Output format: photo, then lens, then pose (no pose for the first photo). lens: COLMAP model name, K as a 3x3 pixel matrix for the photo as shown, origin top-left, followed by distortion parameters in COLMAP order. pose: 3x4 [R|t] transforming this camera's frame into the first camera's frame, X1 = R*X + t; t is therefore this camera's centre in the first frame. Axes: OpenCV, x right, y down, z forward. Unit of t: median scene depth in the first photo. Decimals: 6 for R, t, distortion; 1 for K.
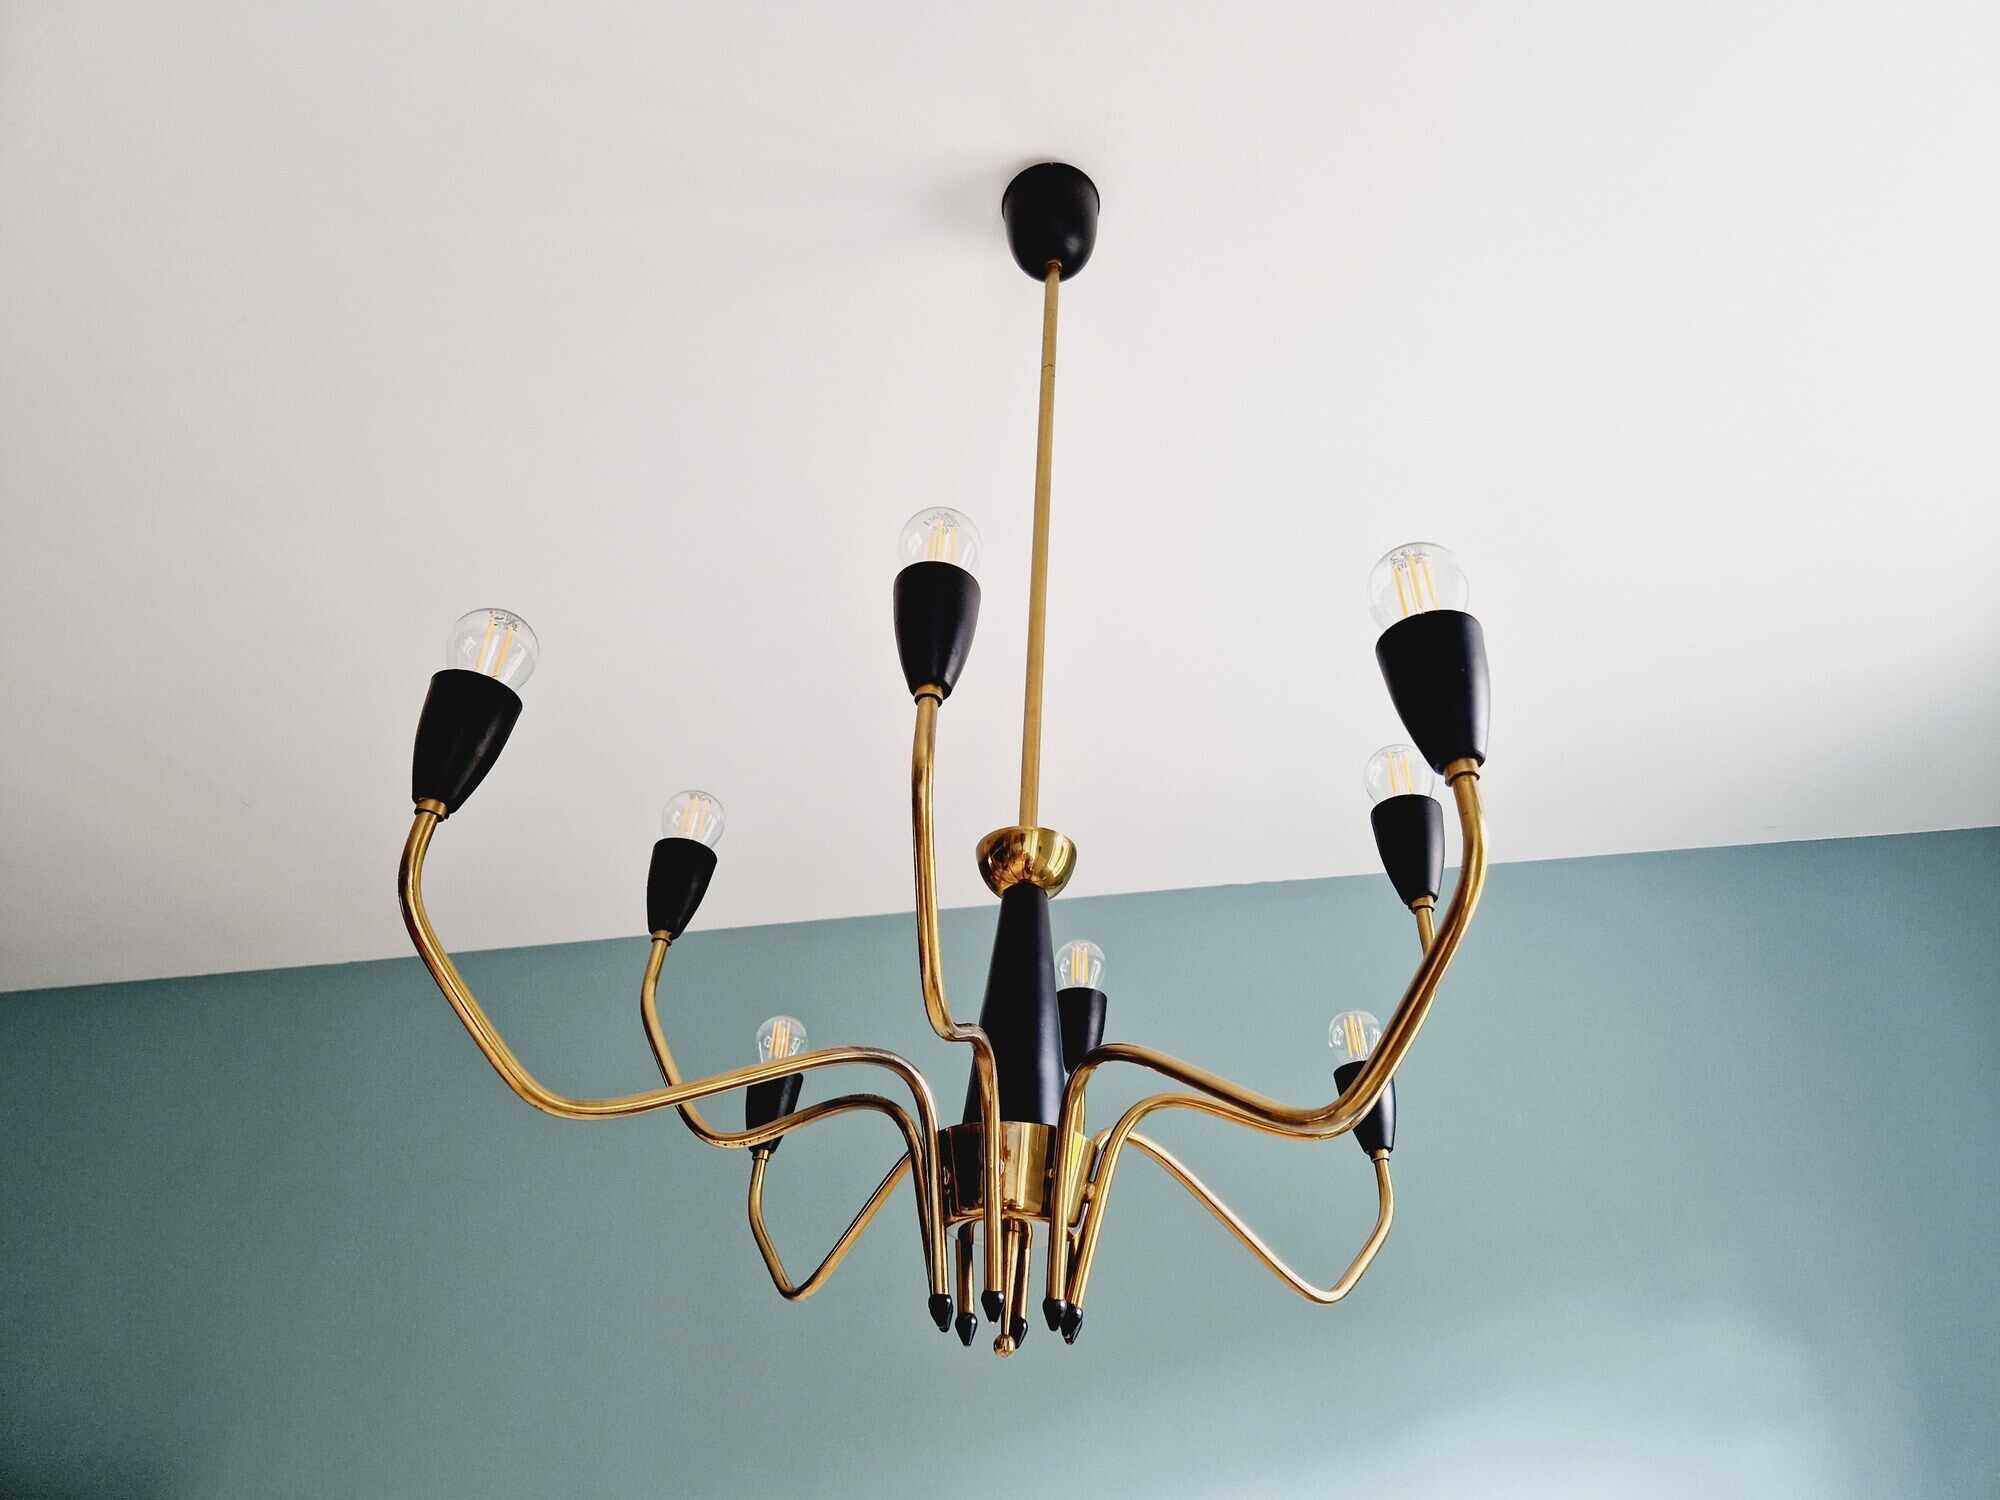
lens RADIAL K [[1388.4, 0, 1004.7], [0, 1388.4, 753.4], [0, 0, 1]] dist [0.047614, -0.005639]
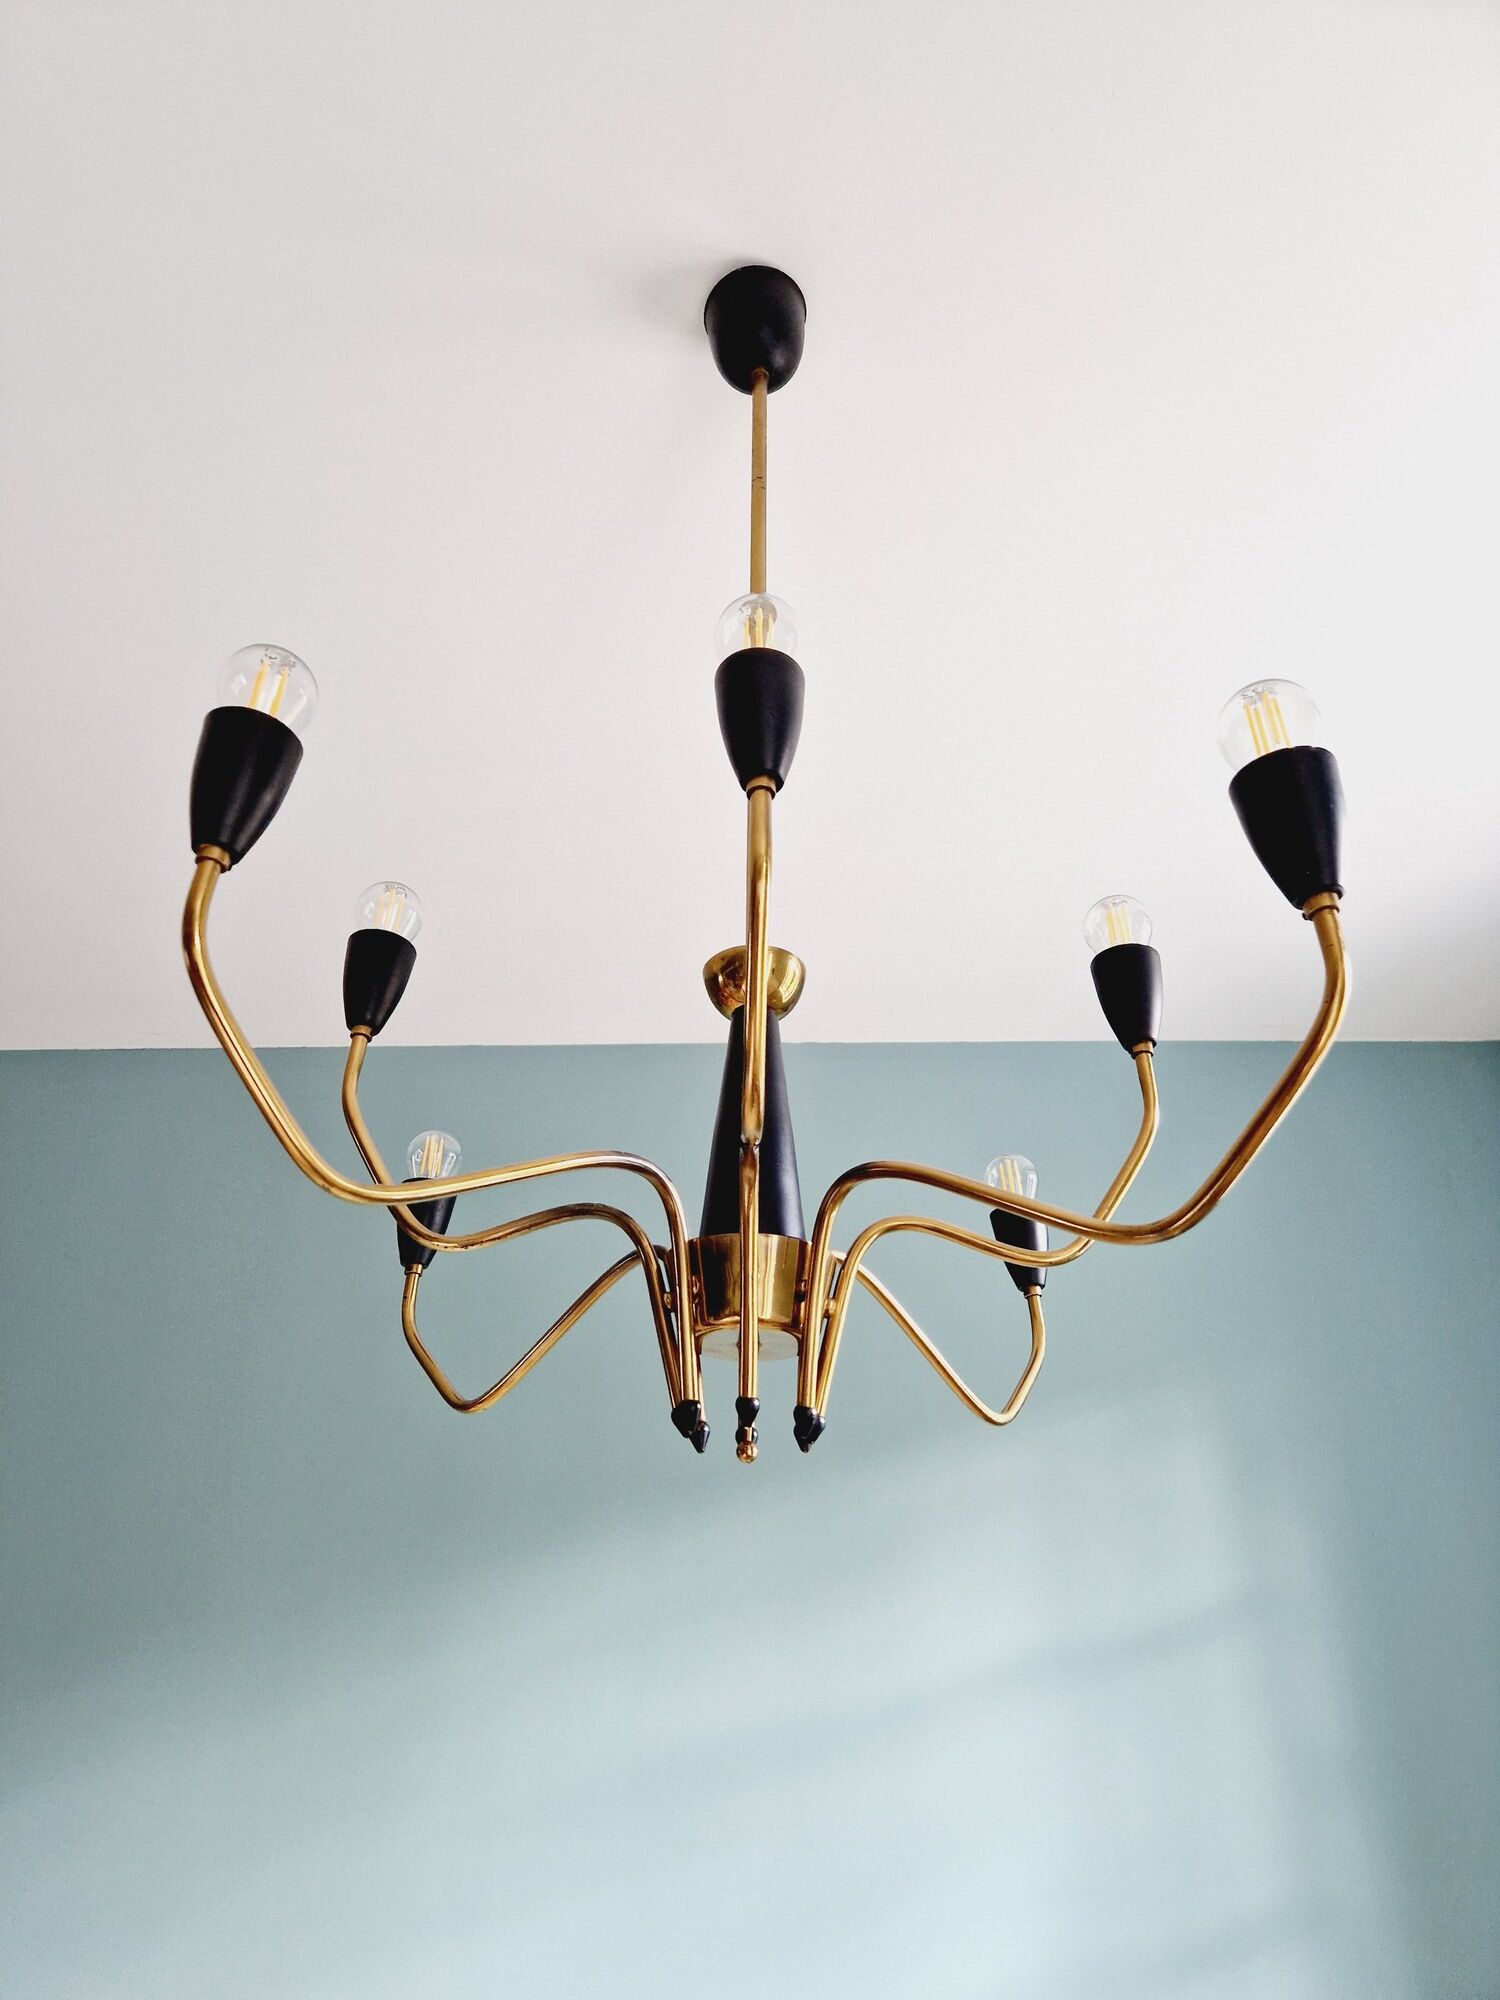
lens RADIAL K [[1388.4, 0, 728.8], [0, 1388.4, 1014.9], [0, 0, 1]] dist [0.047614, -0.005639]
pose [[0.981632, 0.072741, 0.176374, -0.192356], [-0.084712, 0.994517, 0.061312, 0.046667], [-0.170947, -0.075127, 0.982412, 0.039710]]
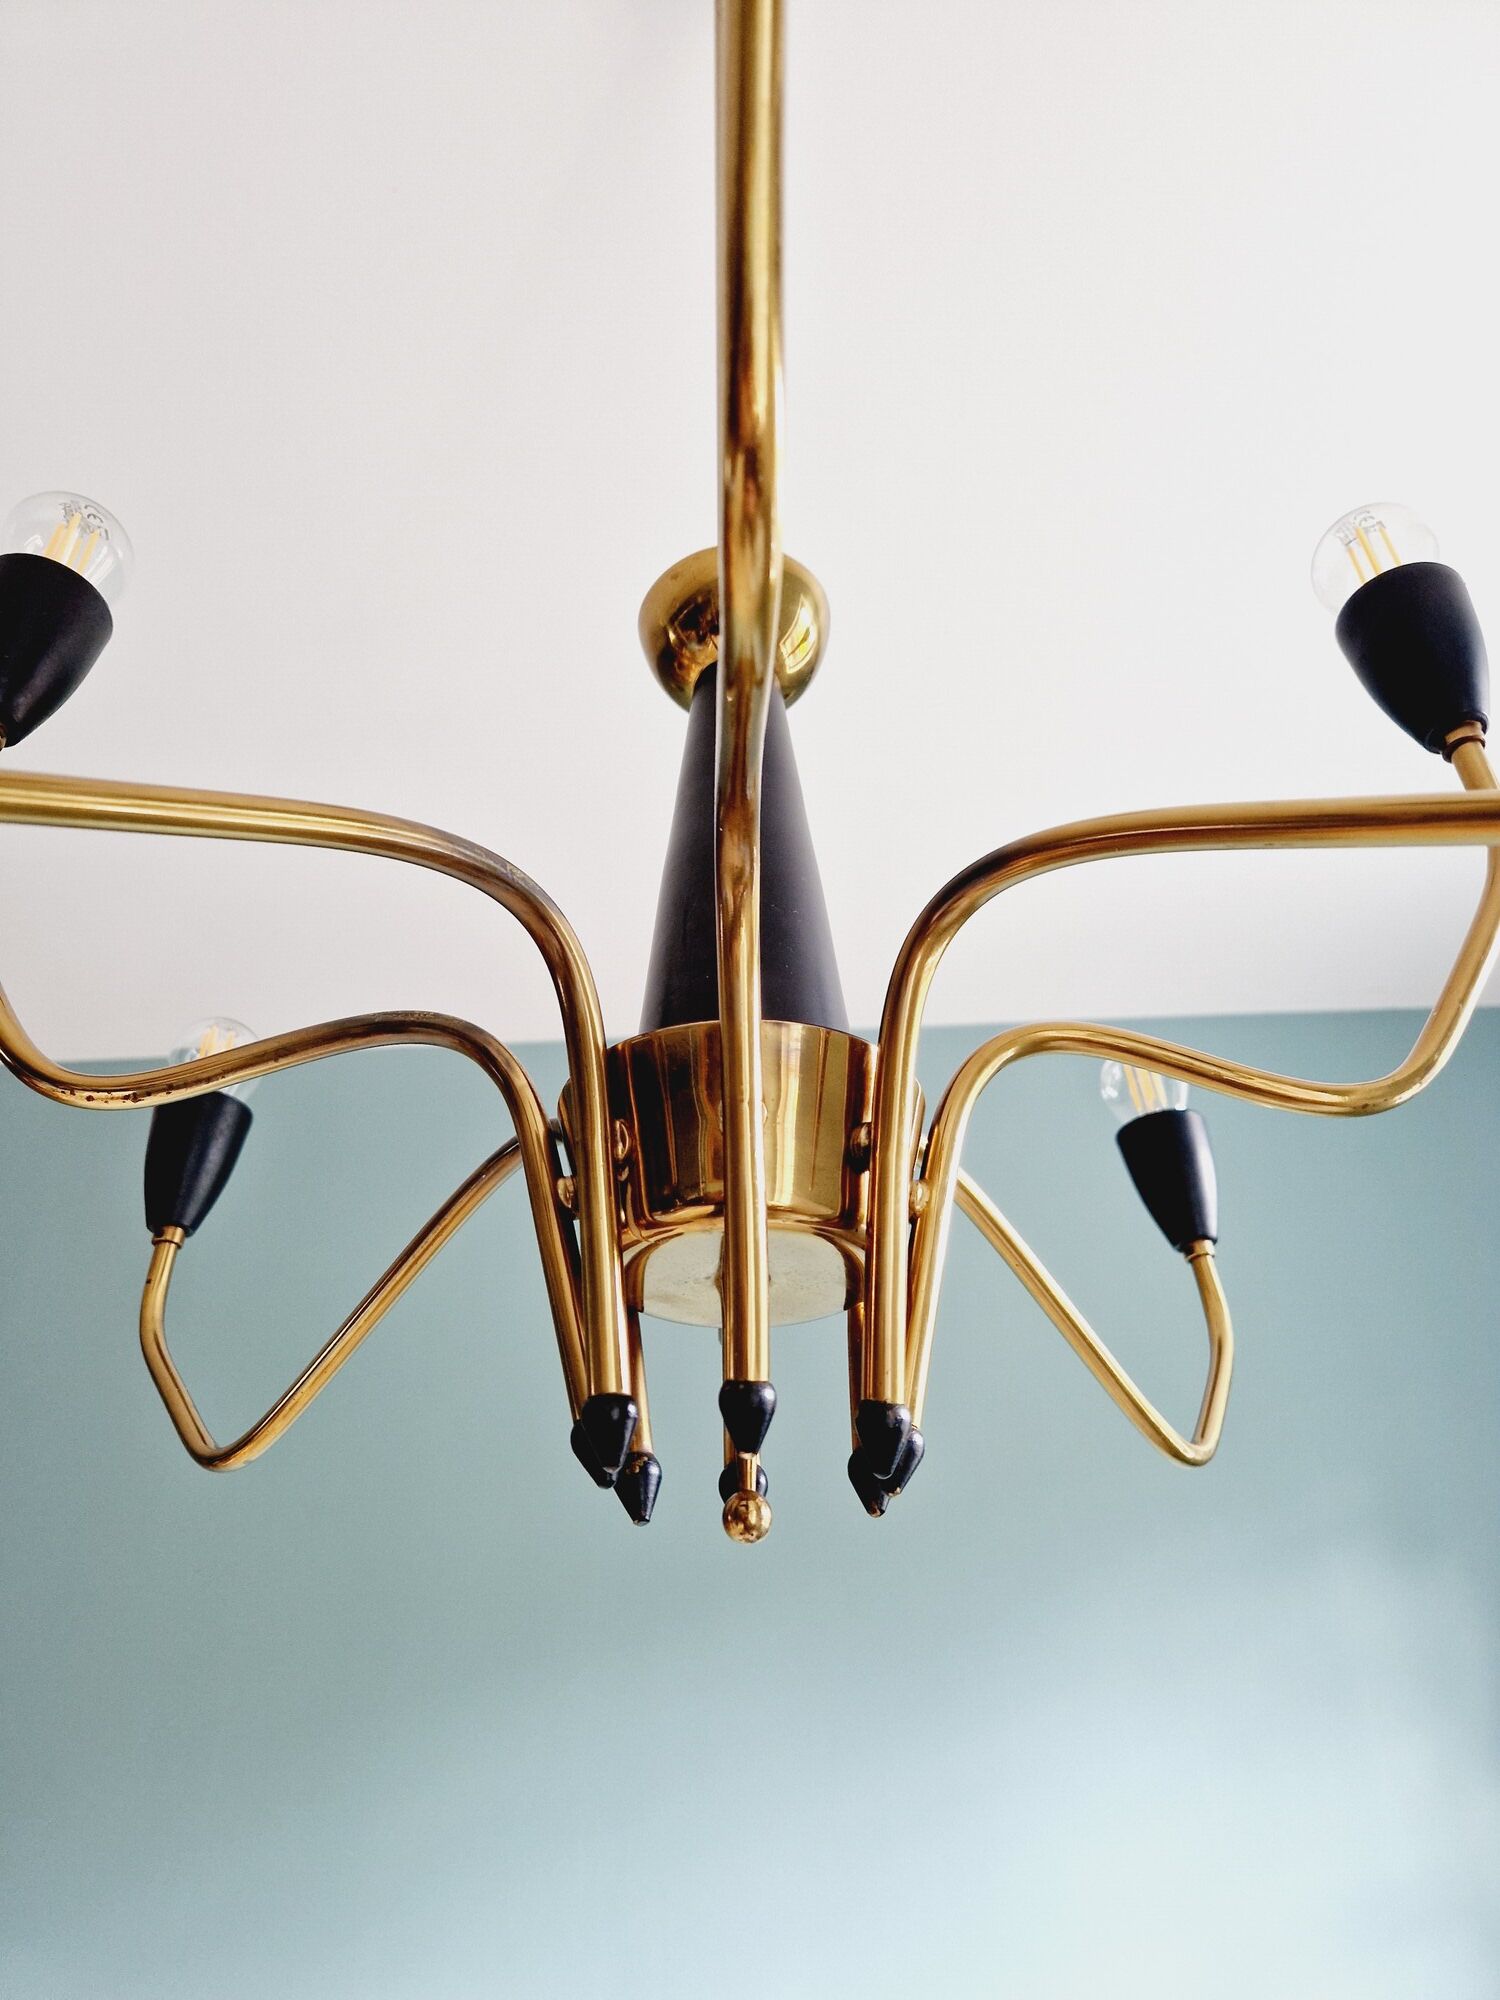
lens RADIAL K [[1388.4, 0, 727.2], [0, 1388.4, 1010.3], [0, 0, 1]] dist [0.047614, -0.005639]
pose [[0.978844, 0.063854, 0.194389, -0.090554], [-0.064522, 0.997912, -0.002898, 0.243453], [-0.194168, -0.009706, 0.980920, 0.525640]]
